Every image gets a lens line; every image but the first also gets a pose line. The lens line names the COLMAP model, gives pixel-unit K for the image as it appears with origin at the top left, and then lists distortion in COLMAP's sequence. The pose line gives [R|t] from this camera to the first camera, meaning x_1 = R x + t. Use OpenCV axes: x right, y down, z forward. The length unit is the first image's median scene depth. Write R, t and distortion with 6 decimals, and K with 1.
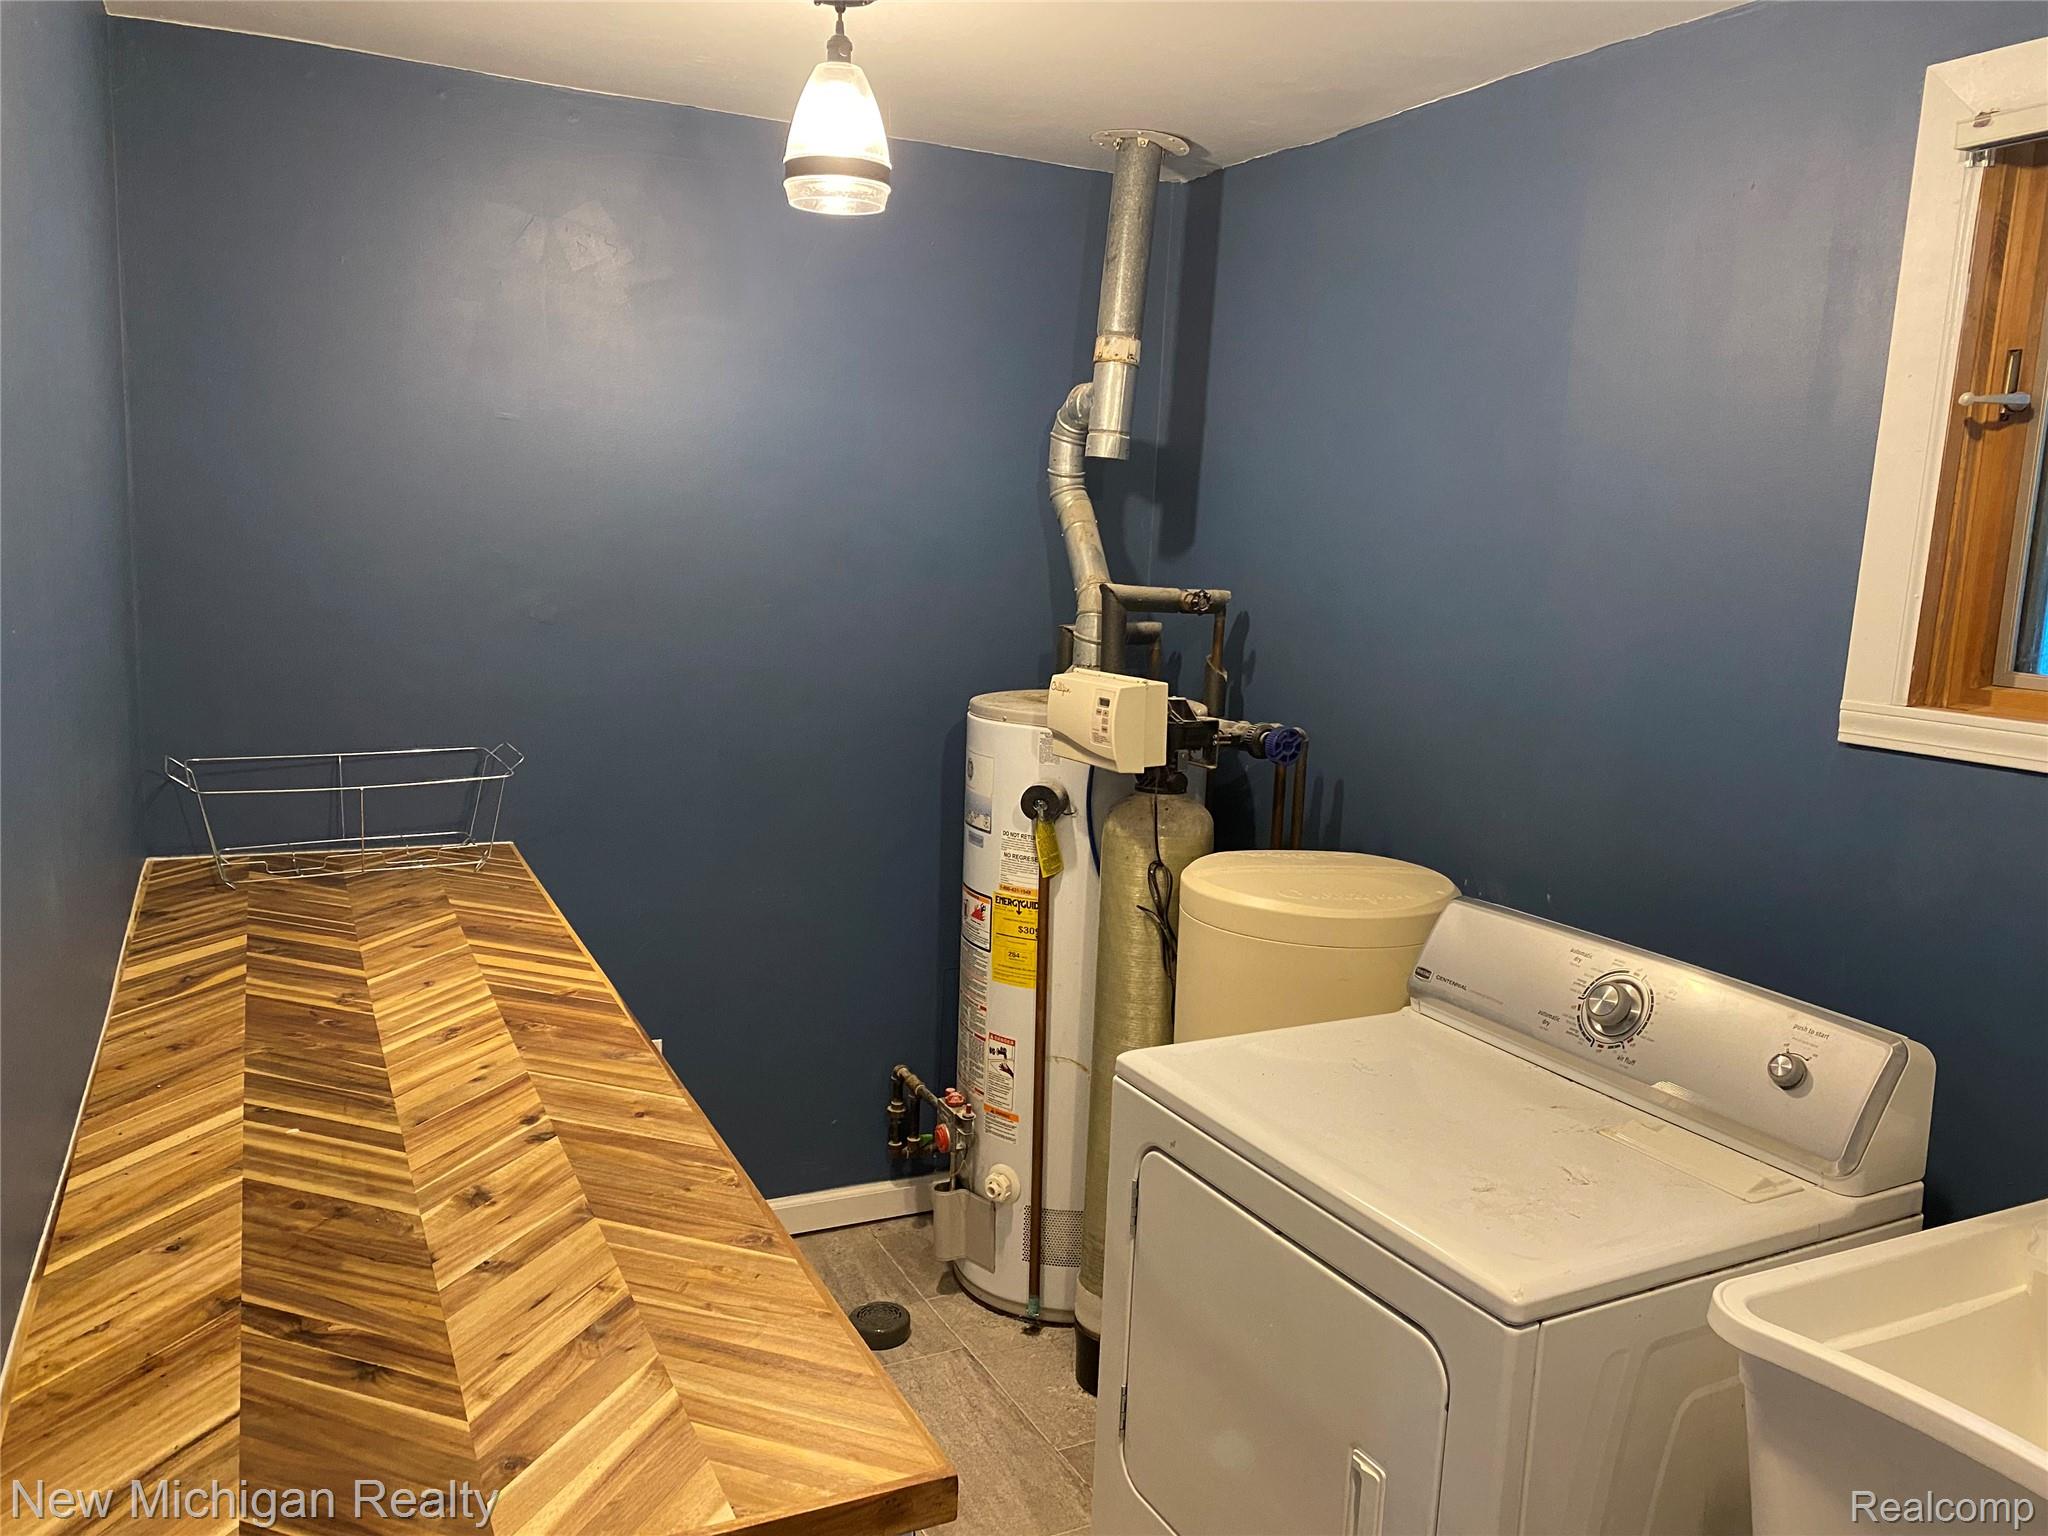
lens RADIAL K [[1568.3, 0, 1024.6], [0, 1568.3, 765.8], [0, 0, 1]] dist [0.010012, -0.006272]
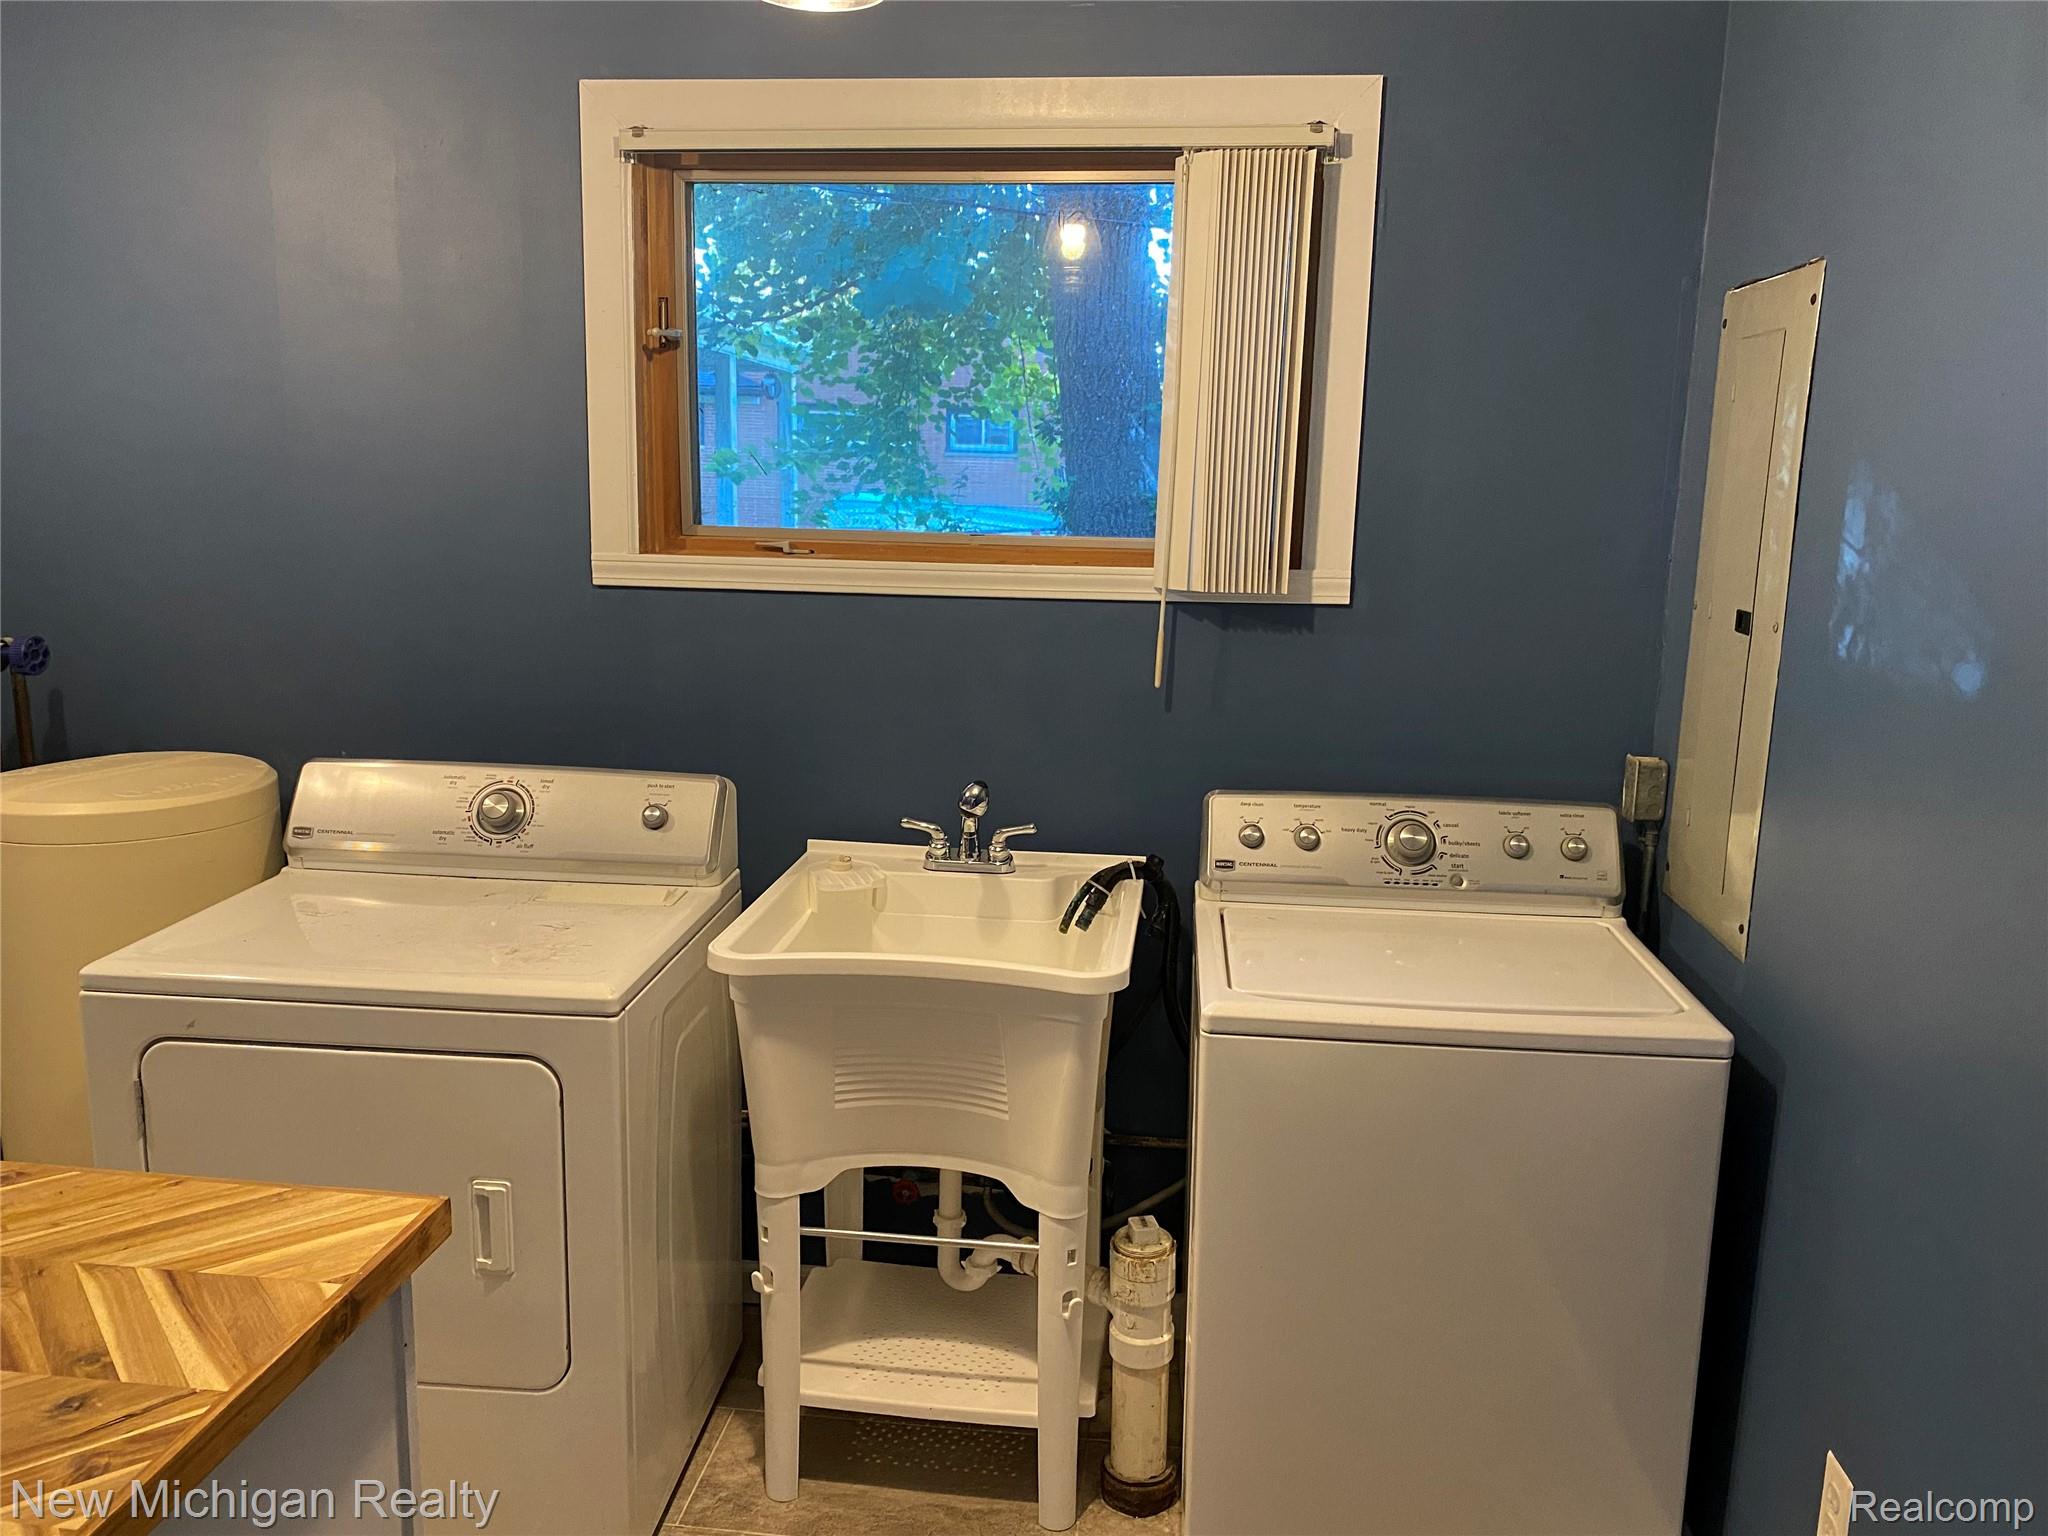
lens RADIAL K [[1568.3, 0, 1024.3], [0, 1568.3, 768.4], [0, 0, 1]] dist [0.010012, -0.006272]
pose [[0.537146, -0.185653, 0.822804, -0.438517], [0.126934, 0.982160, 0.138743, -0.001044], [-0.833883, 0.029916, 0.551129, -0.045477]]
